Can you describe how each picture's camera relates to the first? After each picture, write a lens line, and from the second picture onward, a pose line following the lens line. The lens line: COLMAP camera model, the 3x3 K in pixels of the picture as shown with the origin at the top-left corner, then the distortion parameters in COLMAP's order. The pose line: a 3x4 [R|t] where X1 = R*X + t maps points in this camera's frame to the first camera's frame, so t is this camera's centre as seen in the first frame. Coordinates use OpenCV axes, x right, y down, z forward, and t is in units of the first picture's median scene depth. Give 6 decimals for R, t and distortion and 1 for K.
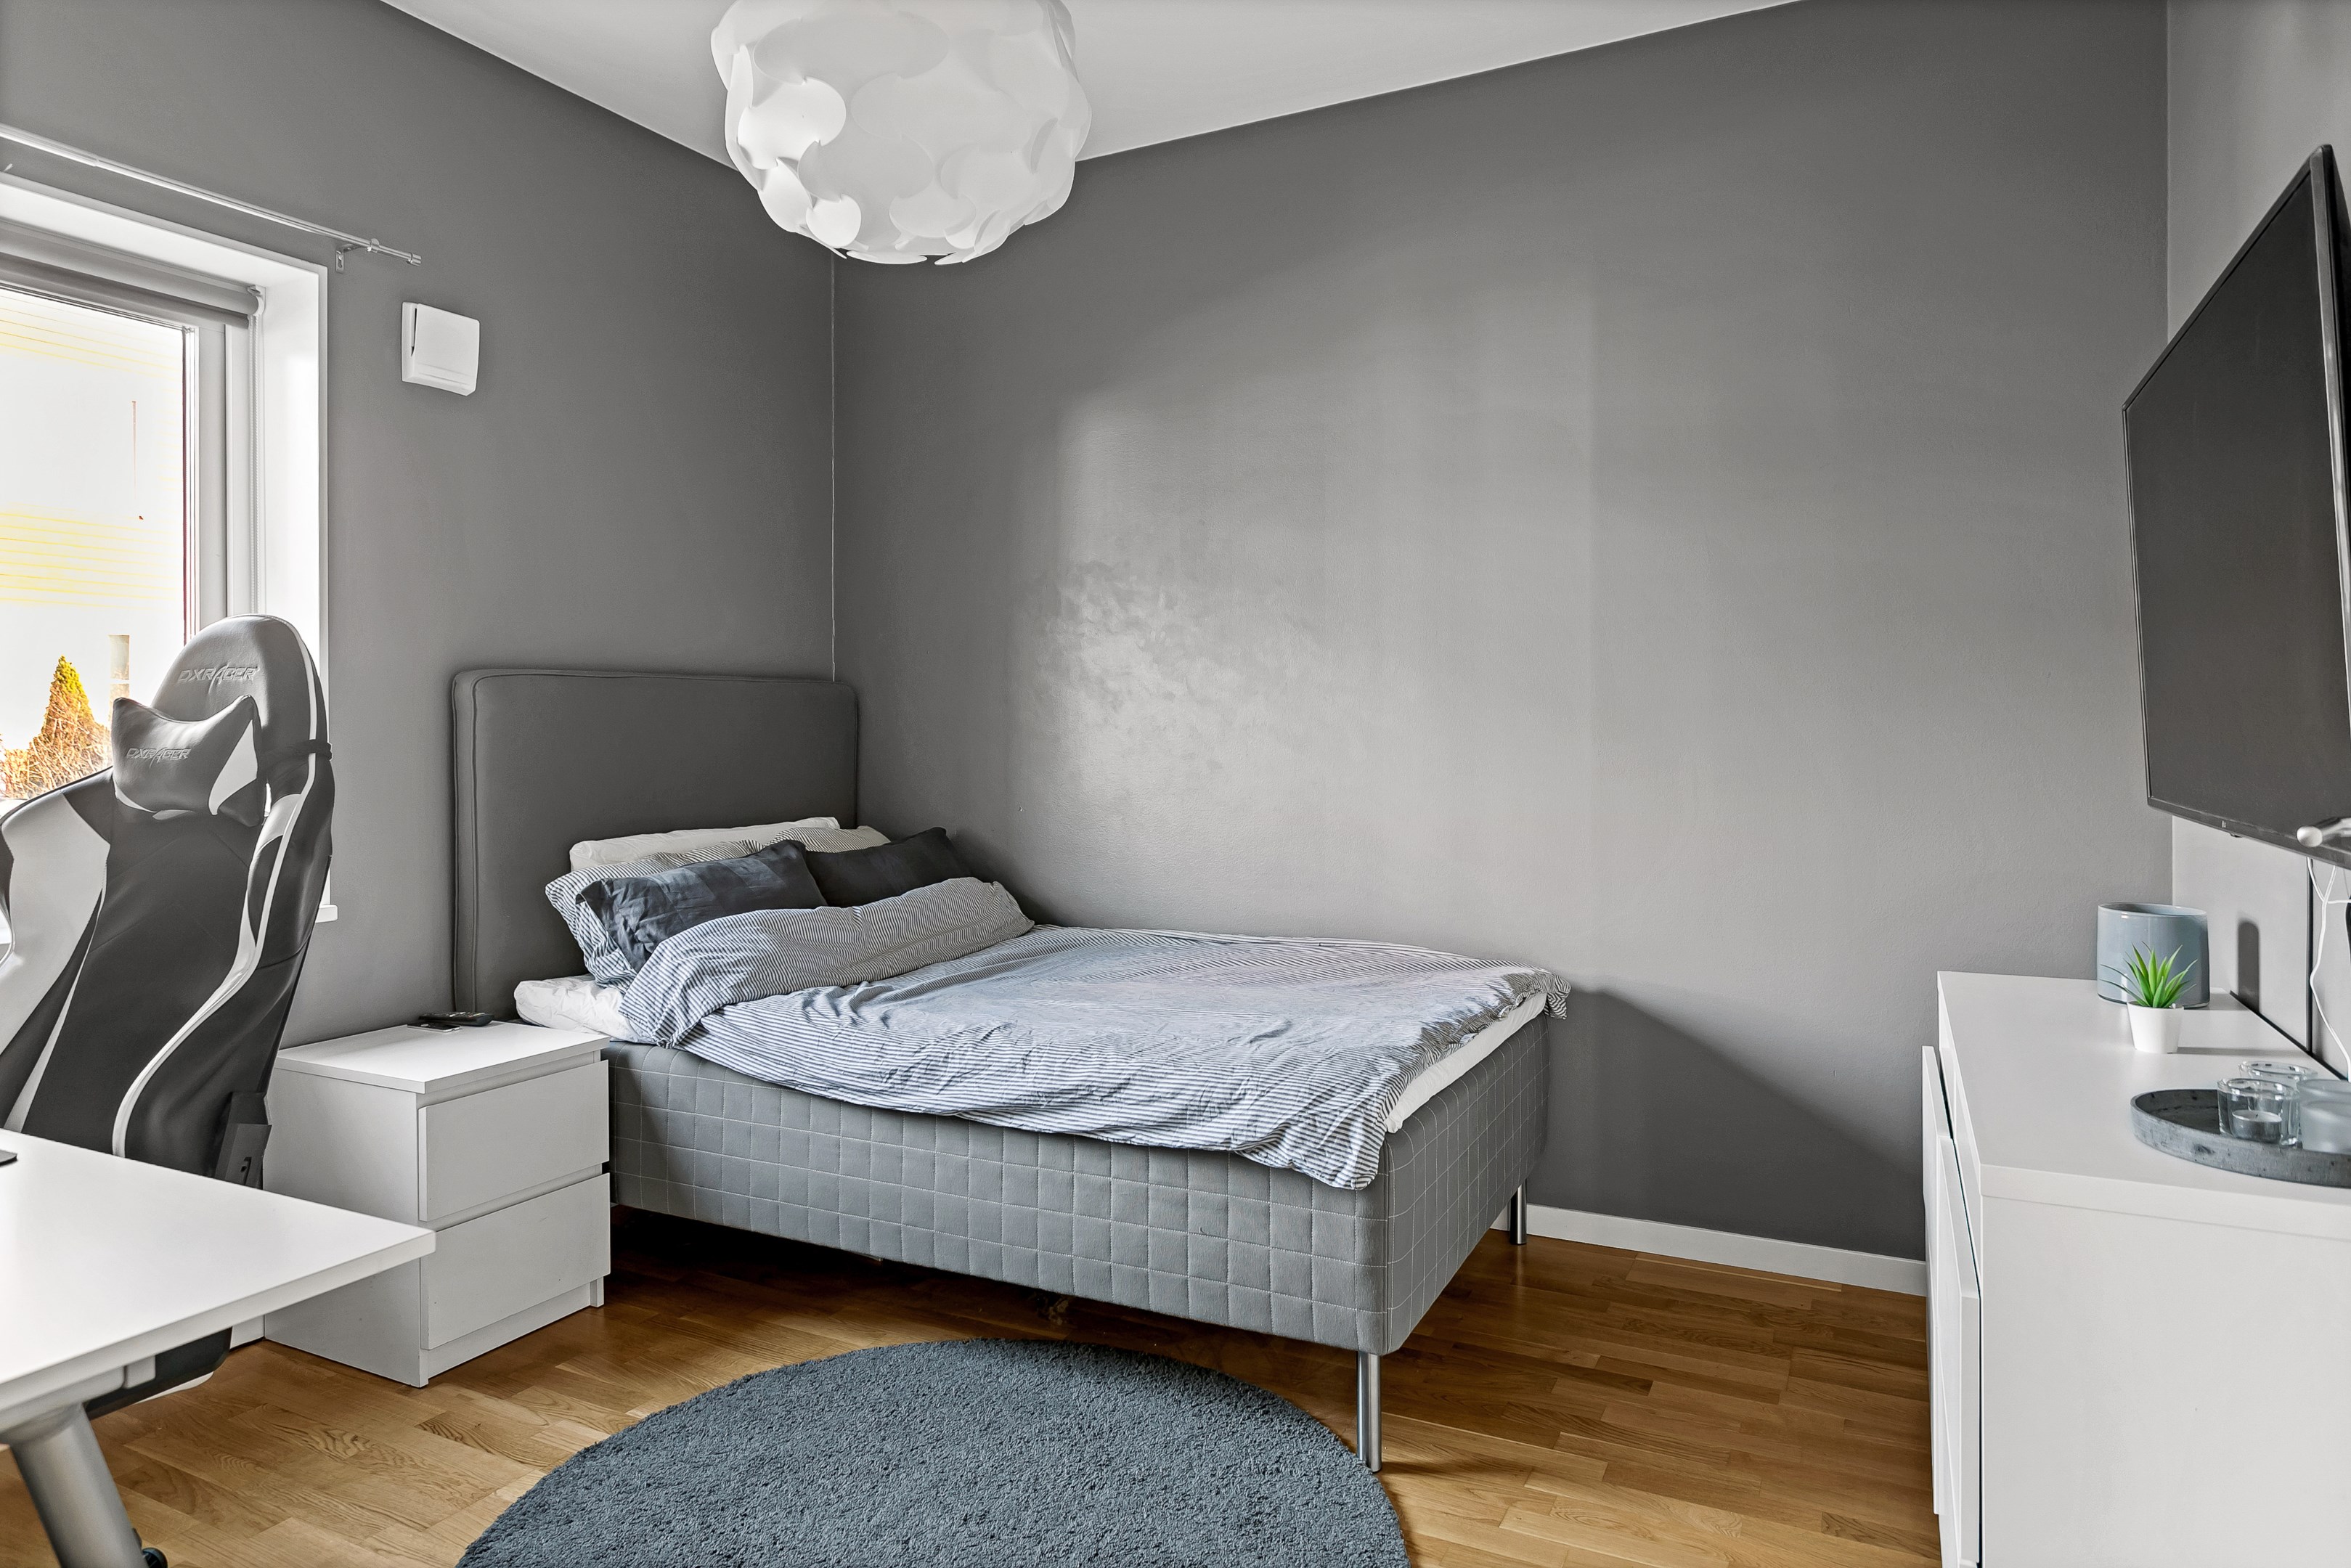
lens RADIAL K [[1447.8, 0, 1175.2], [0, 1447.8, 781.7], [0, 0, 1]] dist [0.027155, 0.000564]
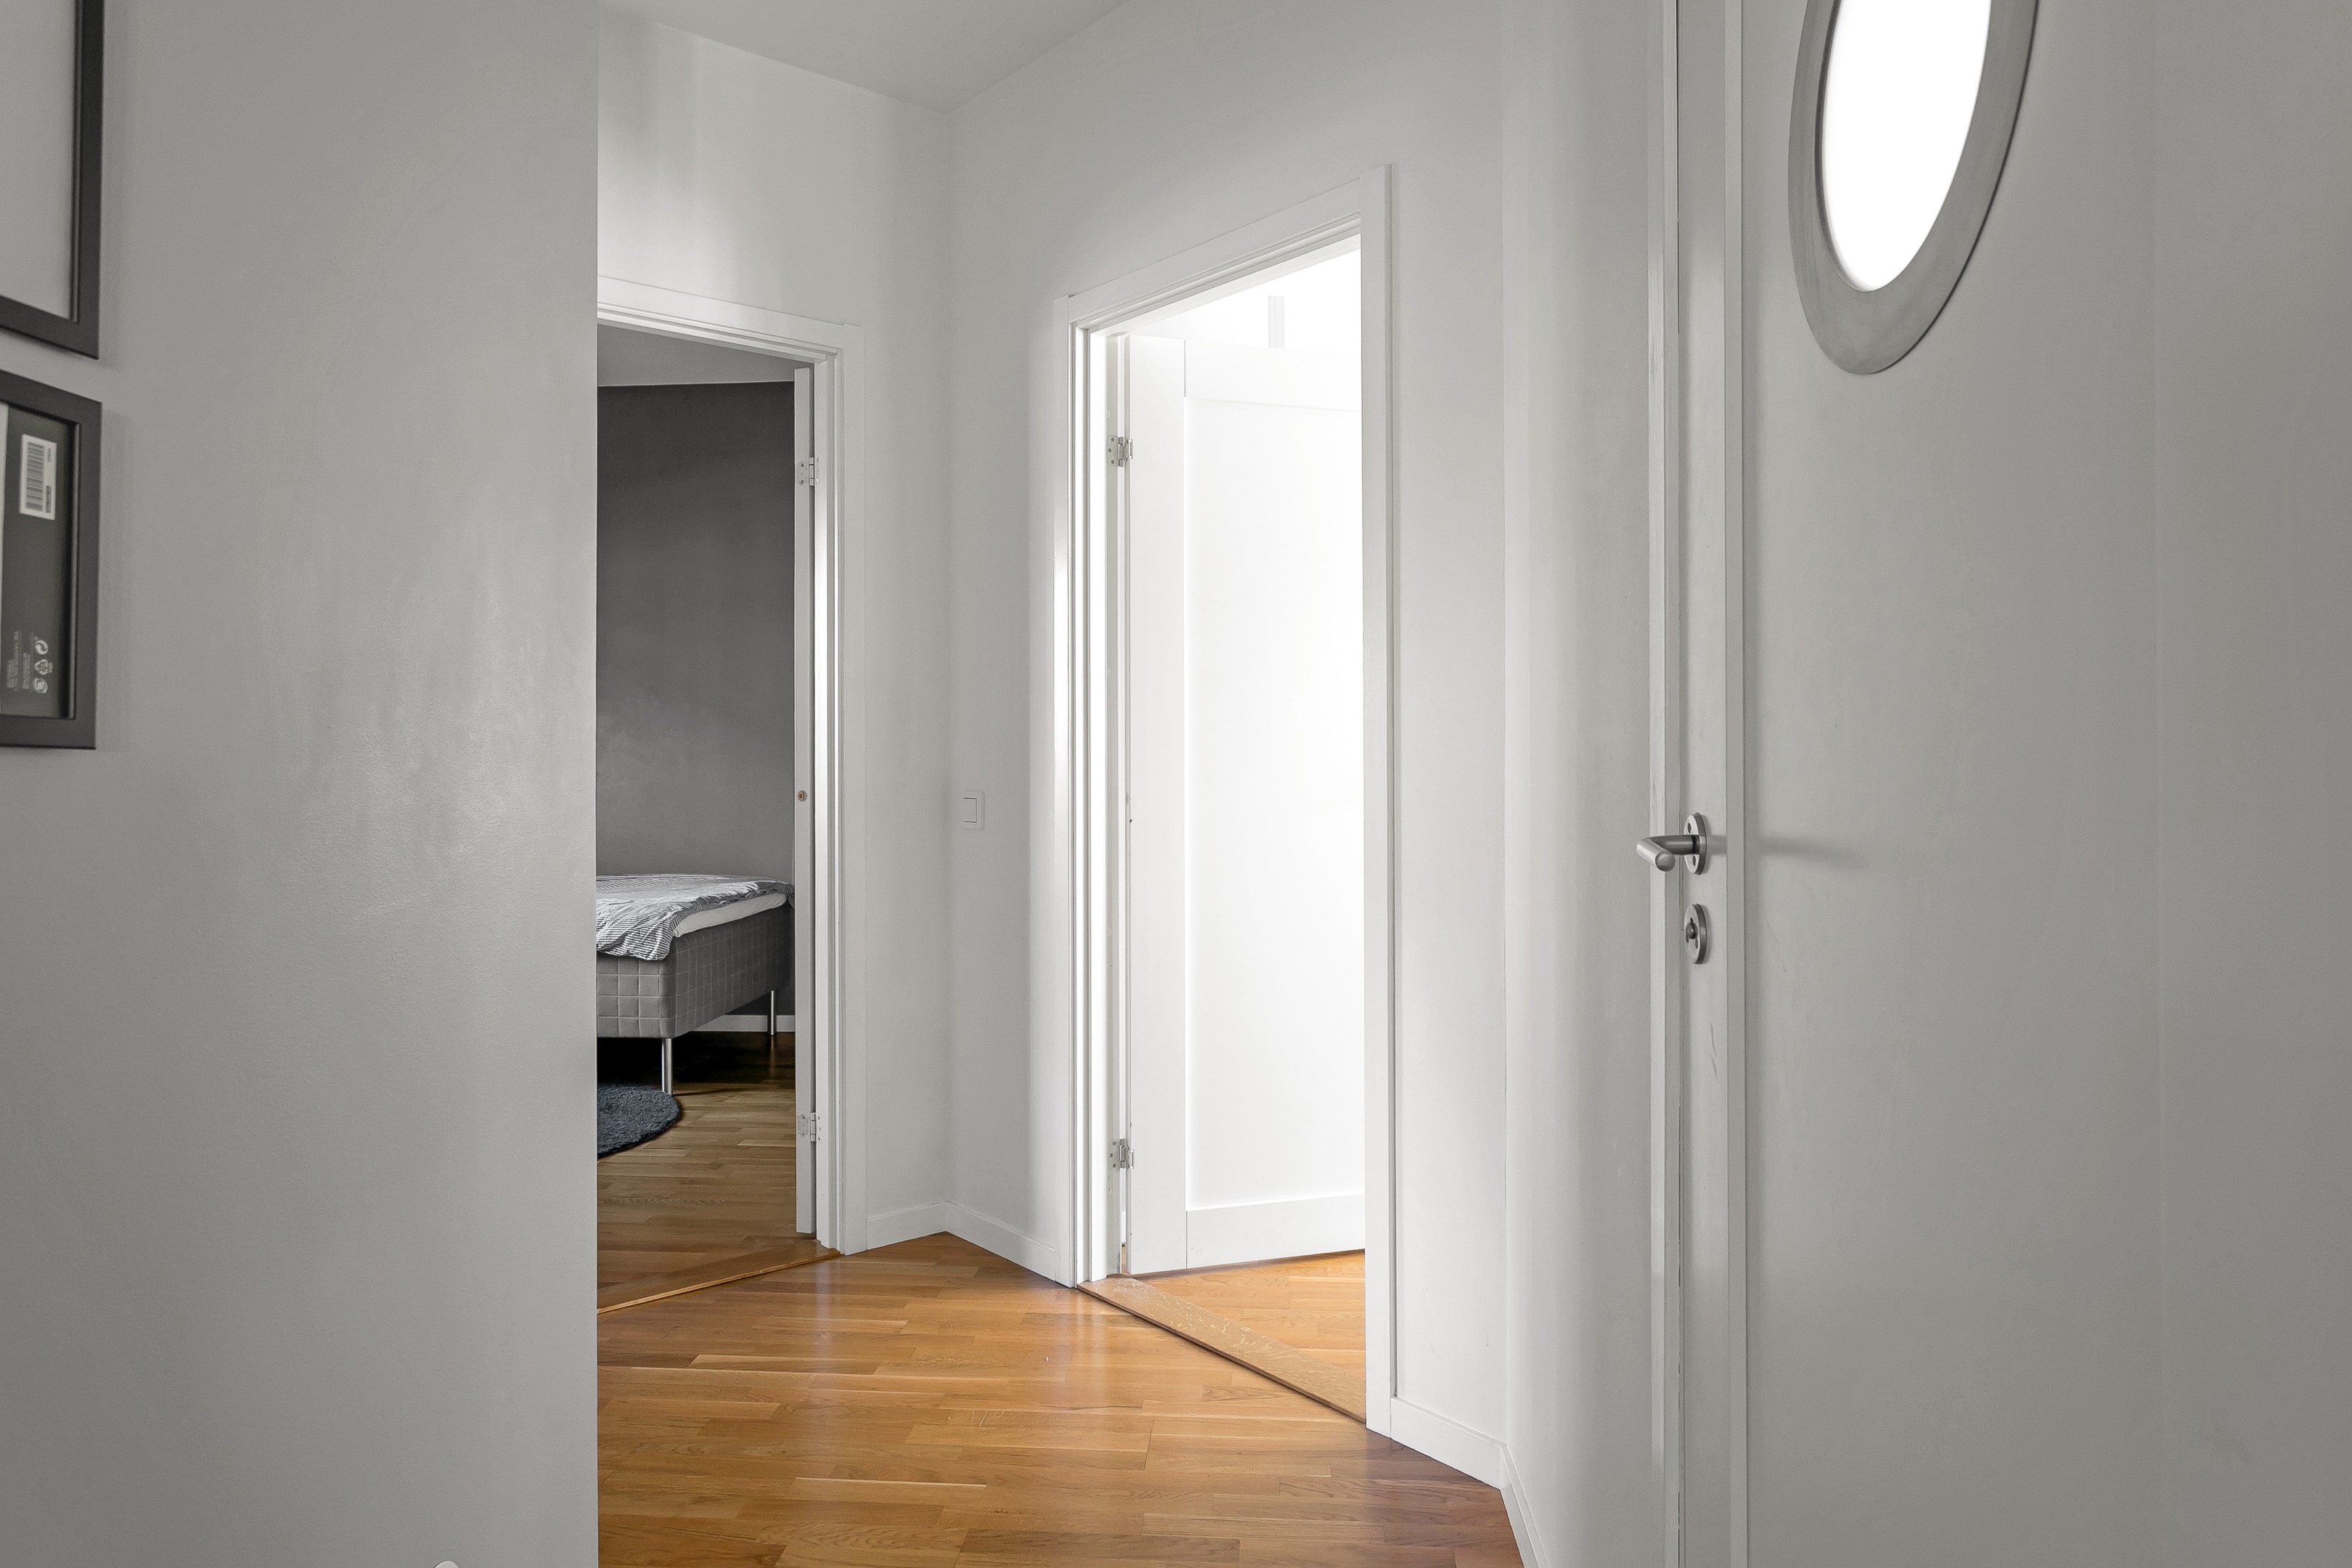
lens RADIAL K [[1448.6, 0, 1179.1], [0, 1448.6, 774.5], [0, 0, 1]] dist [0.027155, 0.000564]
pose [[0.915251, 0.001636, 0.402881, -0.043056], [0.001133, 0.999977, -0.006634, 0.011250], [-0.402882, 0.006528, 0.915228, -1.329013]]
